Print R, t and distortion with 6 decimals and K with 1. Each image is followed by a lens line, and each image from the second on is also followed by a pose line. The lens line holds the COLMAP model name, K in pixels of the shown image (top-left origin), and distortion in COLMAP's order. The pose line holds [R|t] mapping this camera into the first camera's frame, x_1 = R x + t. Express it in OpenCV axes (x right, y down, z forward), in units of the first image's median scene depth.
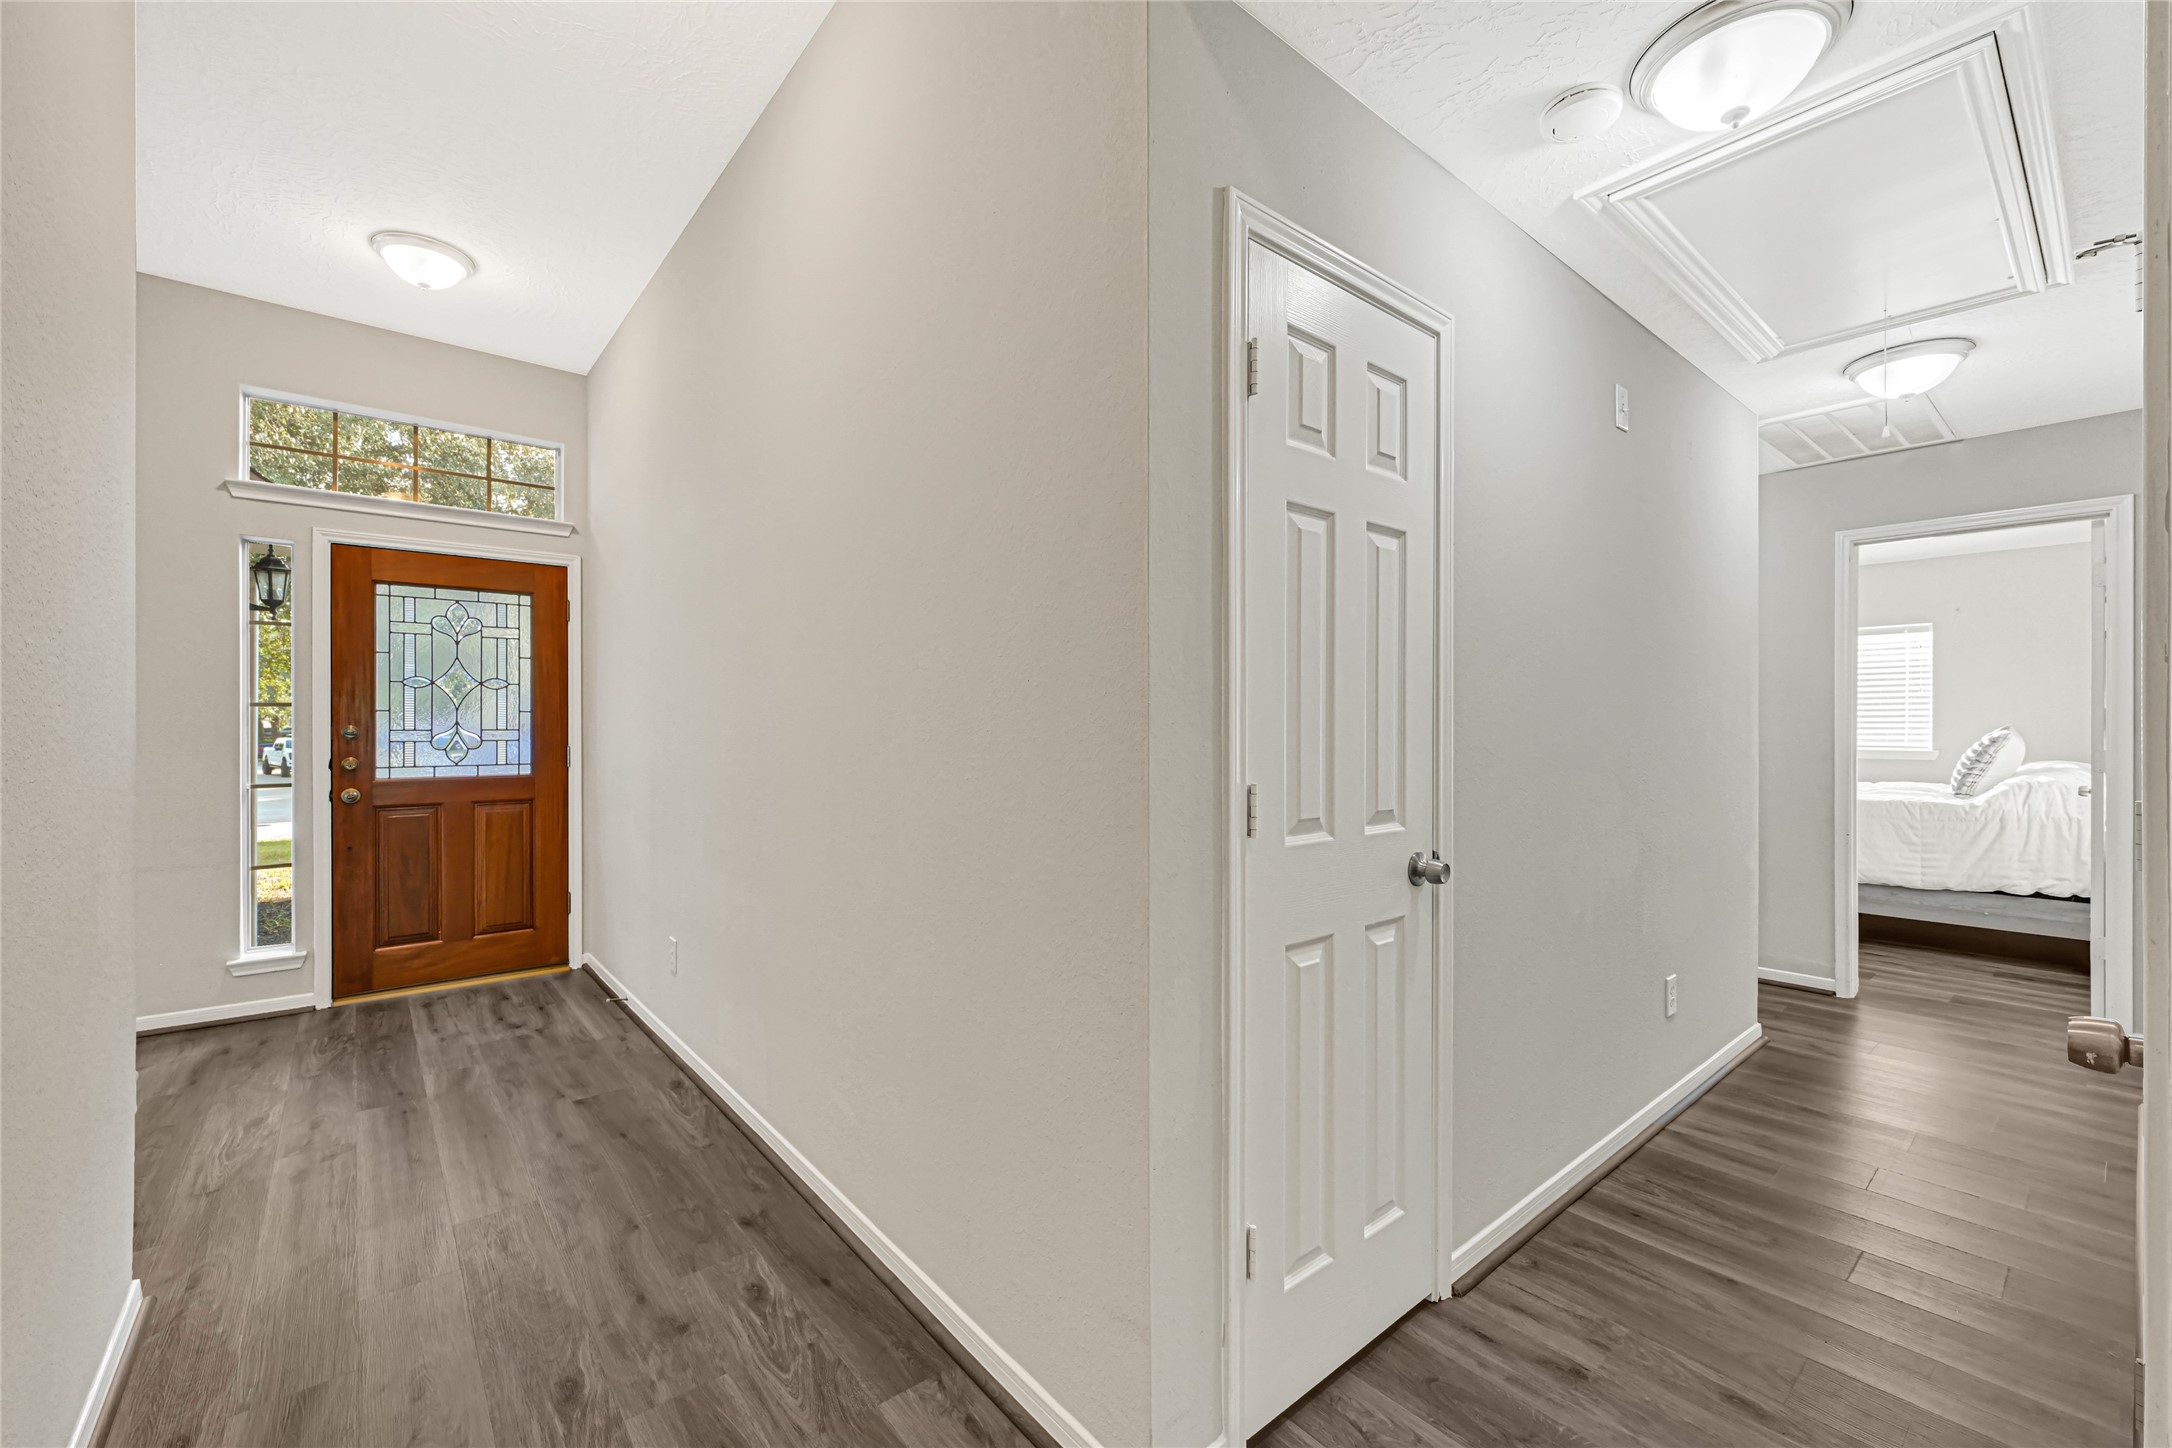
lens RADIAL K [[880.6, 0, 1086.3], [0, 880.6, 720.6], [0, 0, 1]] dist [0.000444, -0.000380]
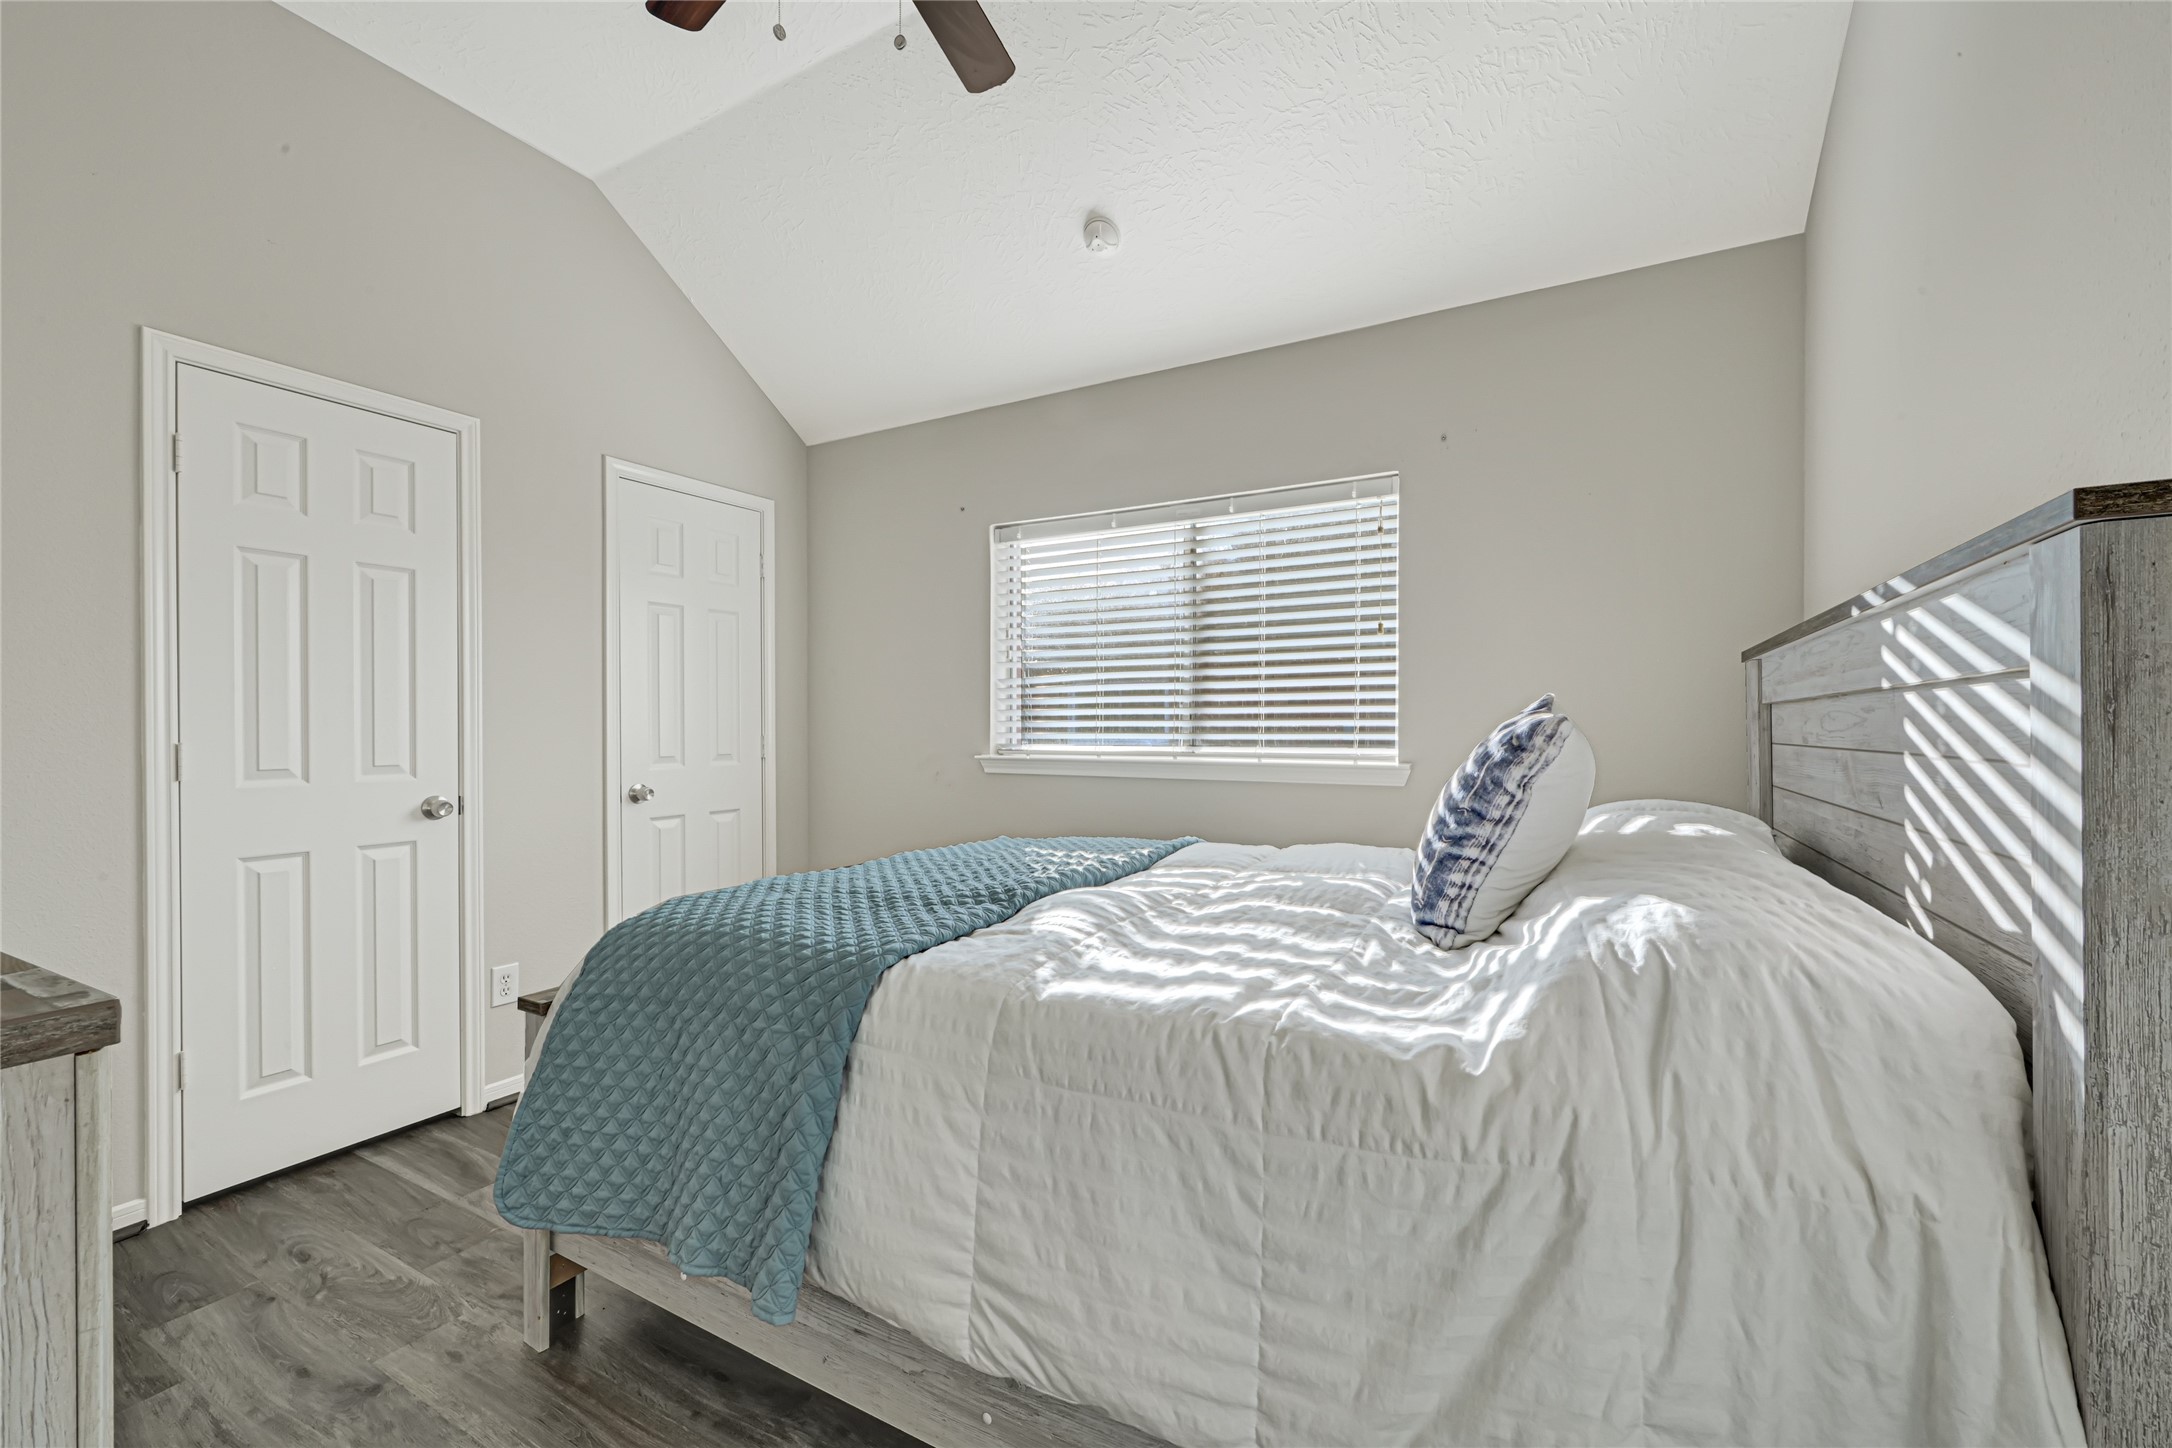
lens RADIAL K [[880.6, 0, 1098.2], [0, 880.6, 721.8], [0, 0, 1]] dist [0.000444, -0.000380]
pose [[0.930785, -0.000649, 0.365567, 0.843981], [0.002975, 0.999979, -0.005801, 0.017548], [-0.365556, 0.006487, 0.930767, 0.827724]]
